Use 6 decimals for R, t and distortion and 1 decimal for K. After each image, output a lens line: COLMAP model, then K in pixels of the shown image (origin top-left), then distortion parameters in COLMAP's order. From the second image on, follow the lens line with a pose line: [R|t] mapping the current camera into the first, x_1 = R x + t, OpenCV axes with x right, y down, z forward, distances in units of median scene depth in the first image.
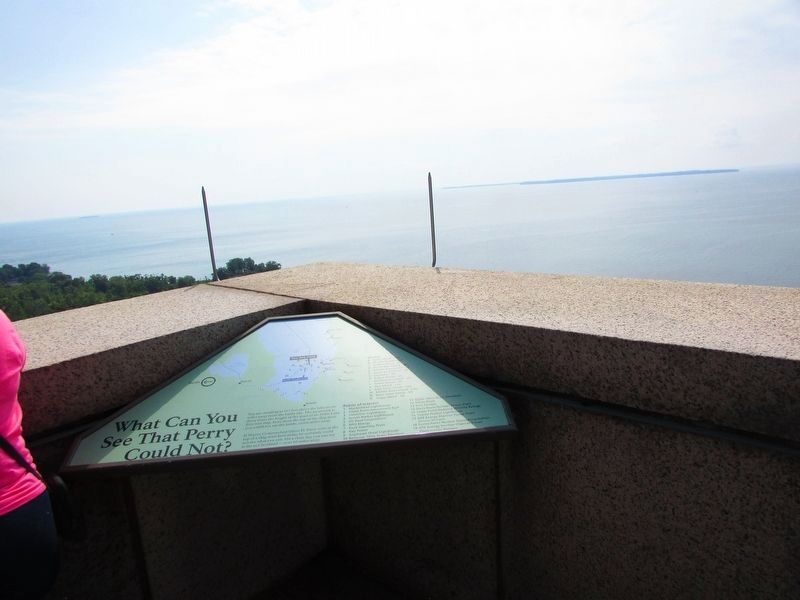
lens RADIAL K [[558.3, 0, 399.6], [0, 558.3, 299.1], [0, 0, 1]] dist [-0.017367, -0.019882]
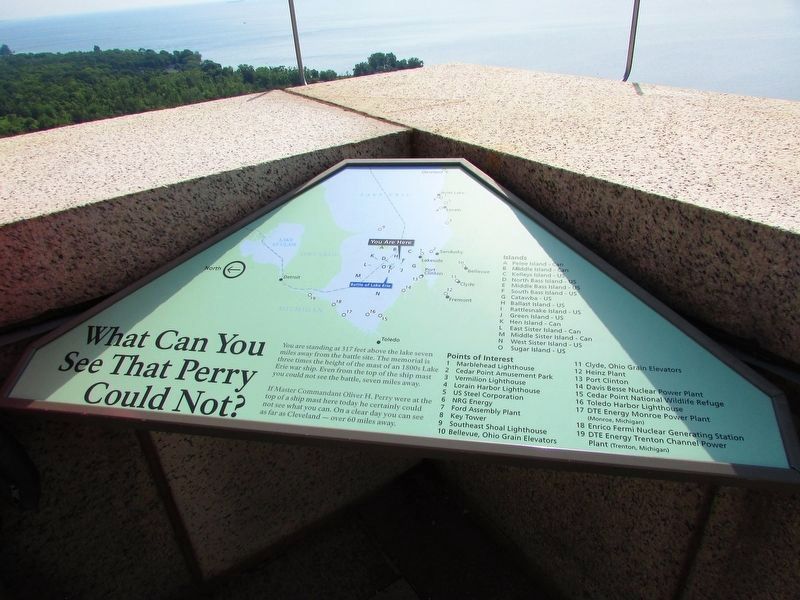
lens RADIAL K [[558.3, 0, 403.6], [0, 558.3, 295.1], [0, 0, 1]] dist [-0.017367, -0.019882]
pose [[0.969799, 0.131912, -0.205155, -0.035949], [-0.058002, 0.941730, 0.331332, -0.037809], [0.236907, -0.309426, 0.920940, 0.476640]]
